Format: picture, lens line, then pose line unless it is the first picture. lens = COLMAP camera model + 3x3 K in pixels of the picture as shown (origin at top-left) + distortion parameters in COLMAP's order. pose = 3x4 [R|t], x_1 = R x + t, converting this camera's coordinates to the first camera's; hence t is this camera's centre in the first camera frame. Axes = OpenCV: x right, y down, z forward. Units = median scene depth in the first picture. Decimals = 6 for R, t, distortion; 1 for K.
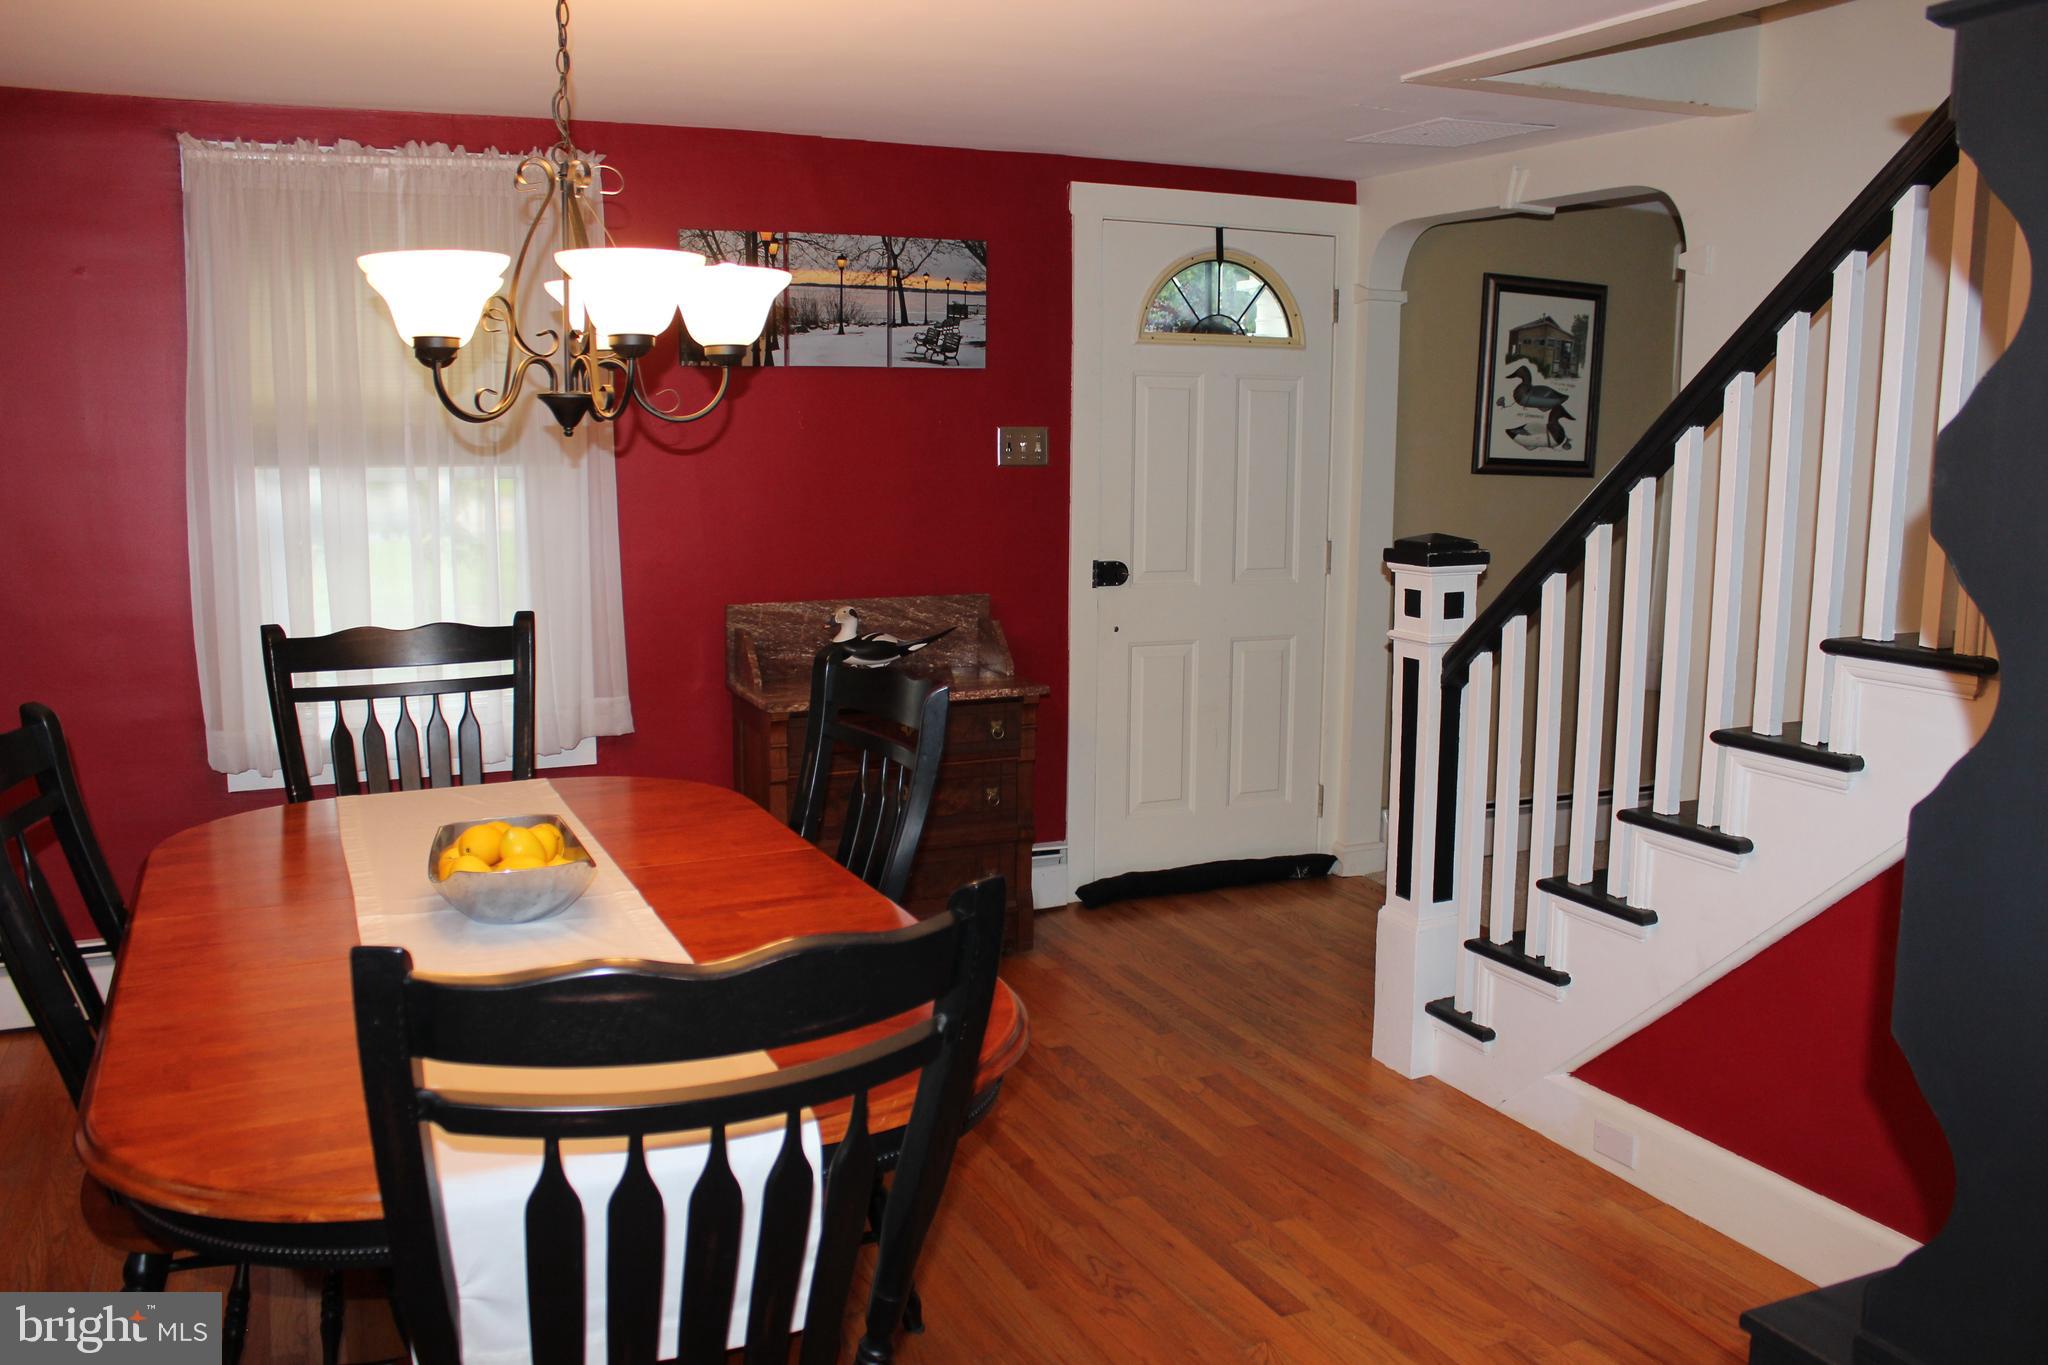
lens RADIAL K [[1701.5, 0, 1024.0], [0, 1701.5, 682.5], [0, 0, 1]] dist [-0.163324, 0.153287]
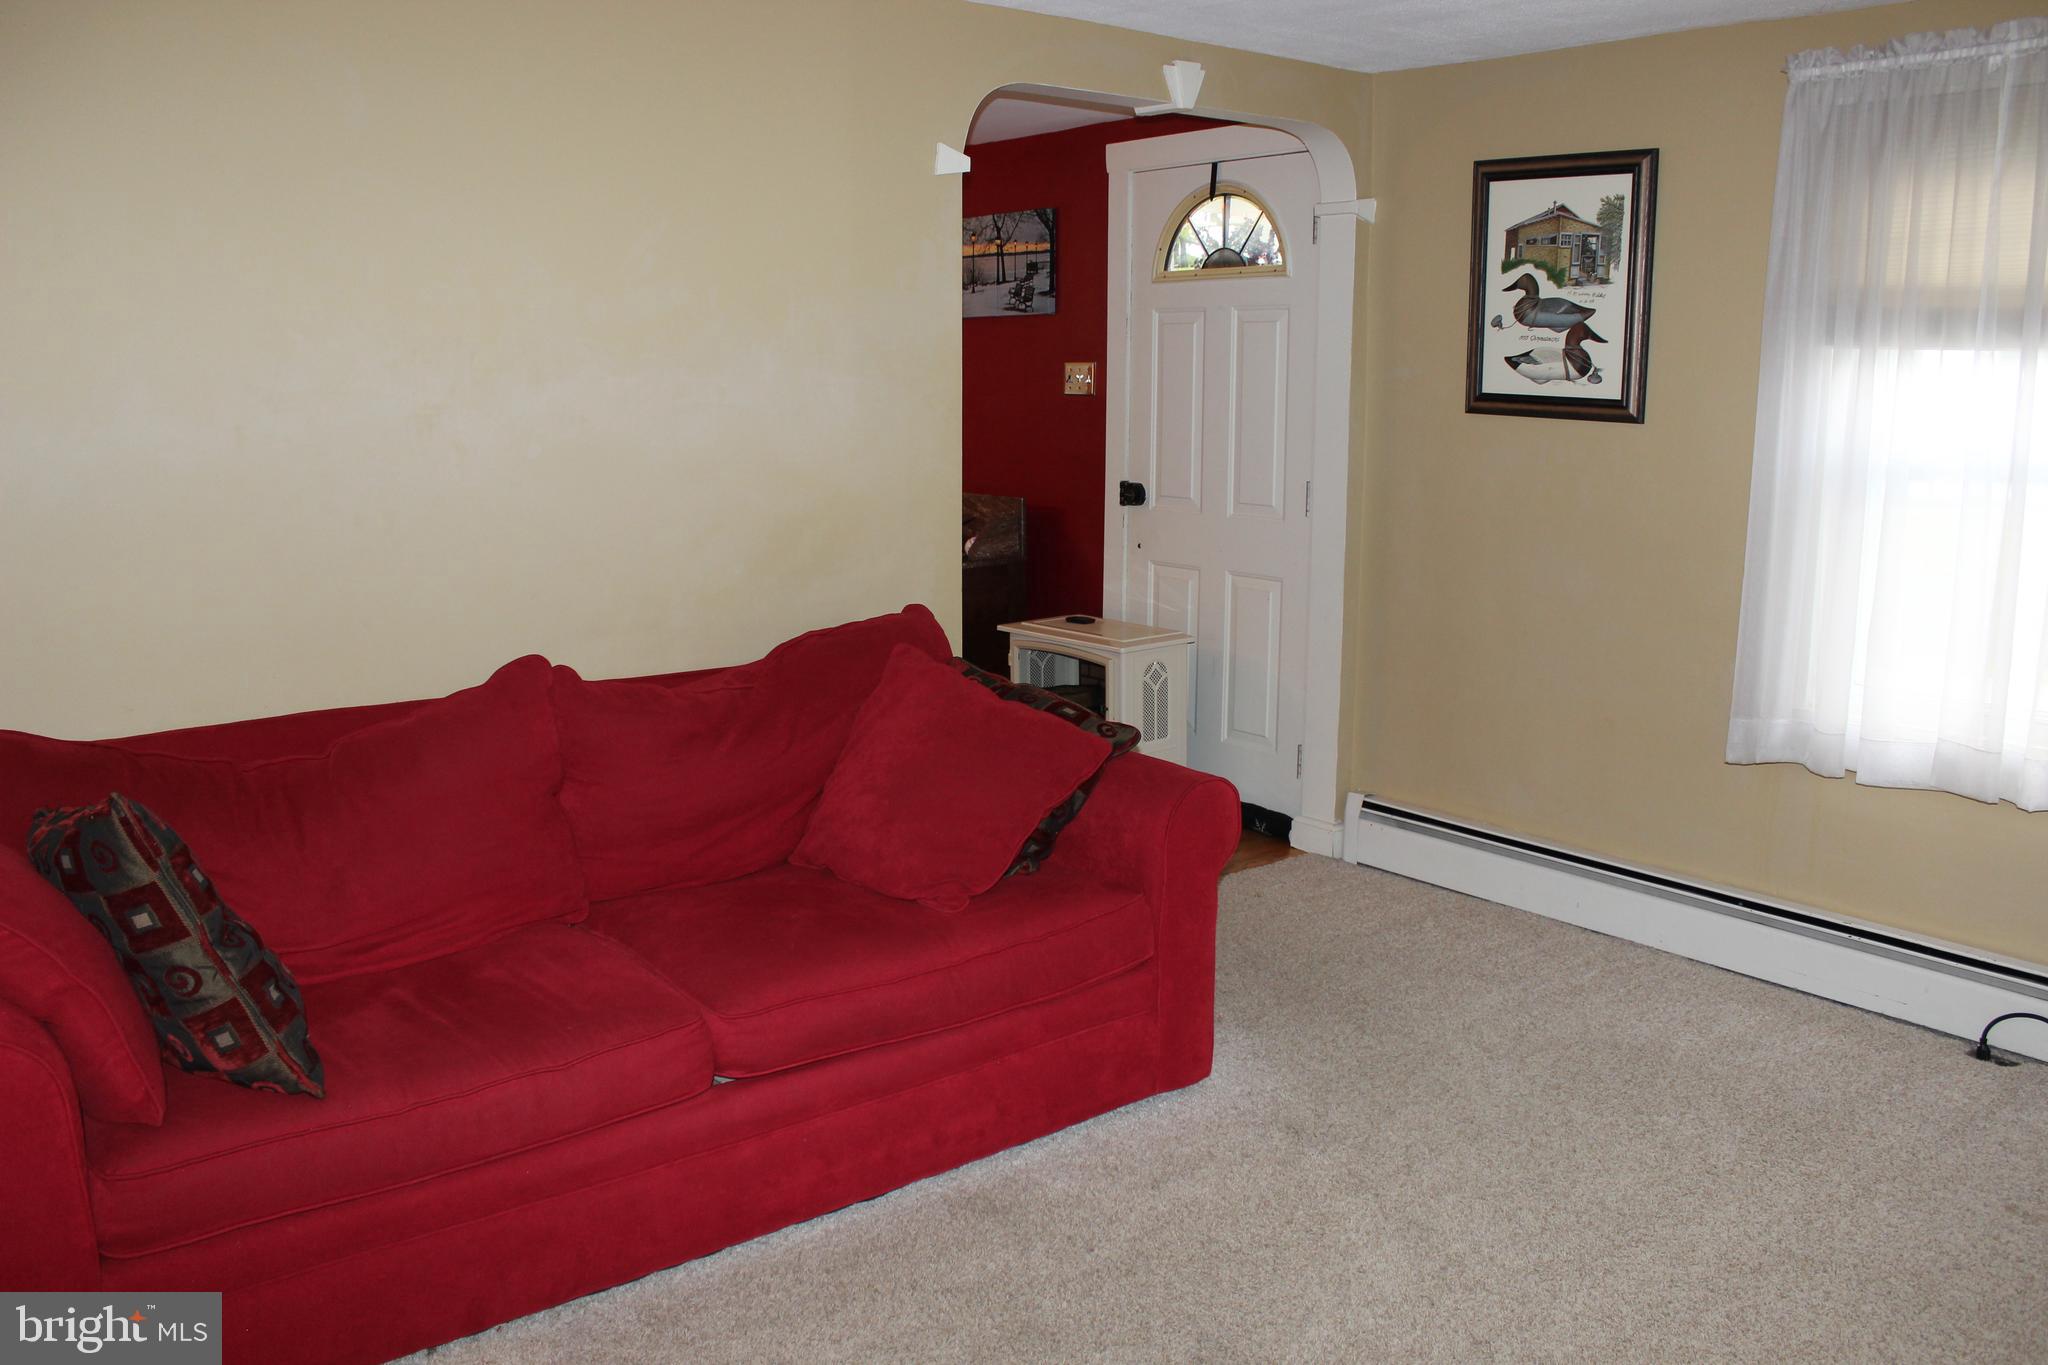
lens RADIAL K [[1701.5, 0, 1024.0], [0, 1701.5, 682.5], [0, 0, 1]] dist [-0.163324, 0.153287]
pose [[0.242465, 0.166635, -0.955742, 1.010288], [-0.145760, 0.980213, 0.133923, -0.074440], [0.959148, 0.106838, 0.261956, 0.600530]]
